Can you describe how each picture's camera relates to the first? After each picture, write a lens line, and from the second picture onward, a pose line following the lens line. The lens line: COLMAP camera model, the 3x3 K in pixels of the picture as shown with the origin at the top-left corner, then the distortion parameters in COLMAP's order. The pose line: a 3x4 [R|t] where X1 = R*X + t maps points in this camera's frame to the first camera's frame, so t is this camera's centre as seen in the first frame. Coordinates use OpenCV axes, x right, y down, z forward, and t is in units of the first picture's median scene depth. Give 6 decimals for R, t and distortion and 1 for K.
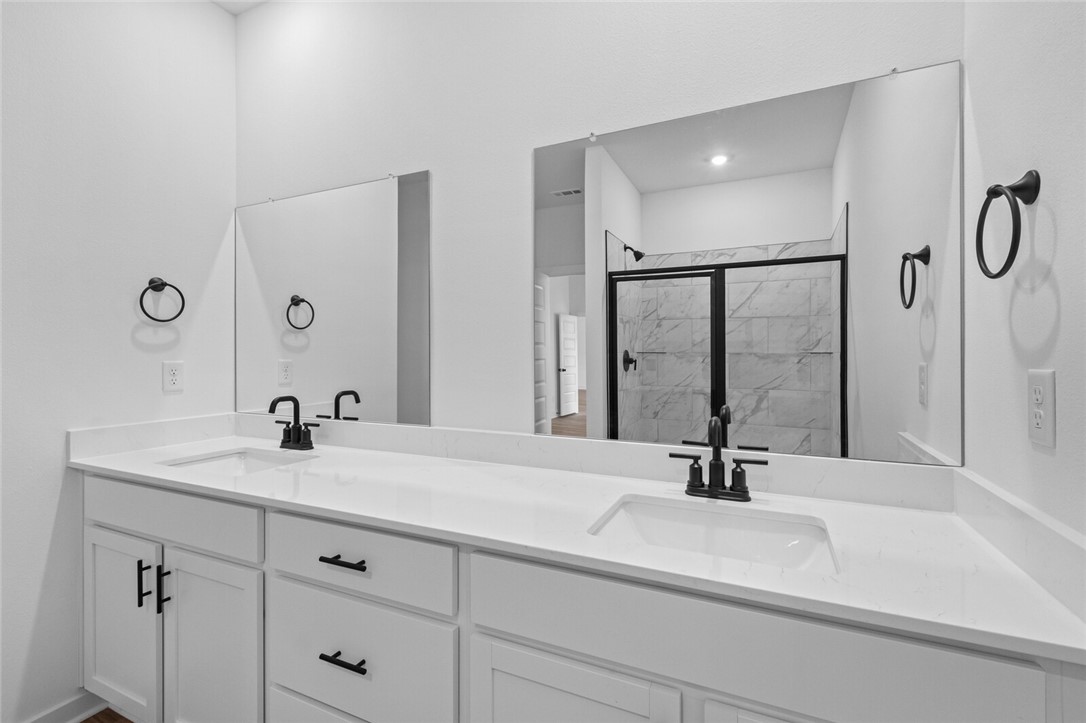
lens RADIAL K [[481.0, 0, 544.8], [0, 481.0, 380.4], [0, 0, 1]] dist [0.003533, 0.000123]
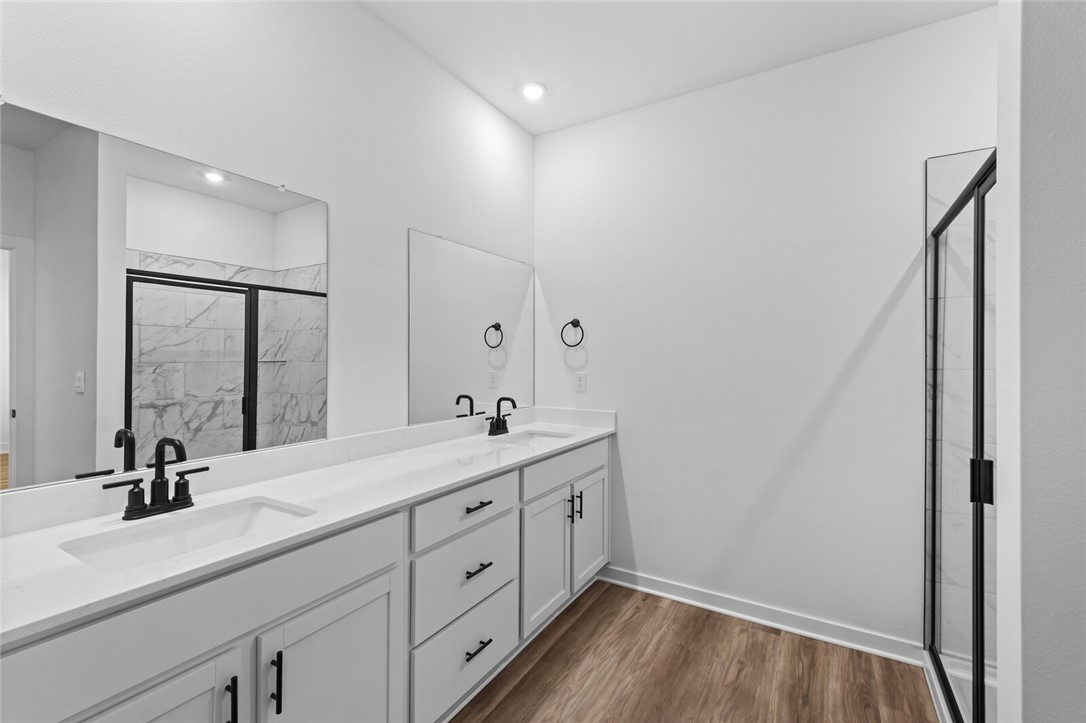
lens RADIAL K [[480.1, 0, 548.2], [0, 480.1, 358.6], [0, 0, 1]] dist [0.005270, 0.000111]
pose [[0.104542, -0.006373, 0.994500, -0.542297], [0.054200, 0.998530, 0.000702, -0.025743], [-0.993043, 0.053828, 0.104733, 0.164557]]
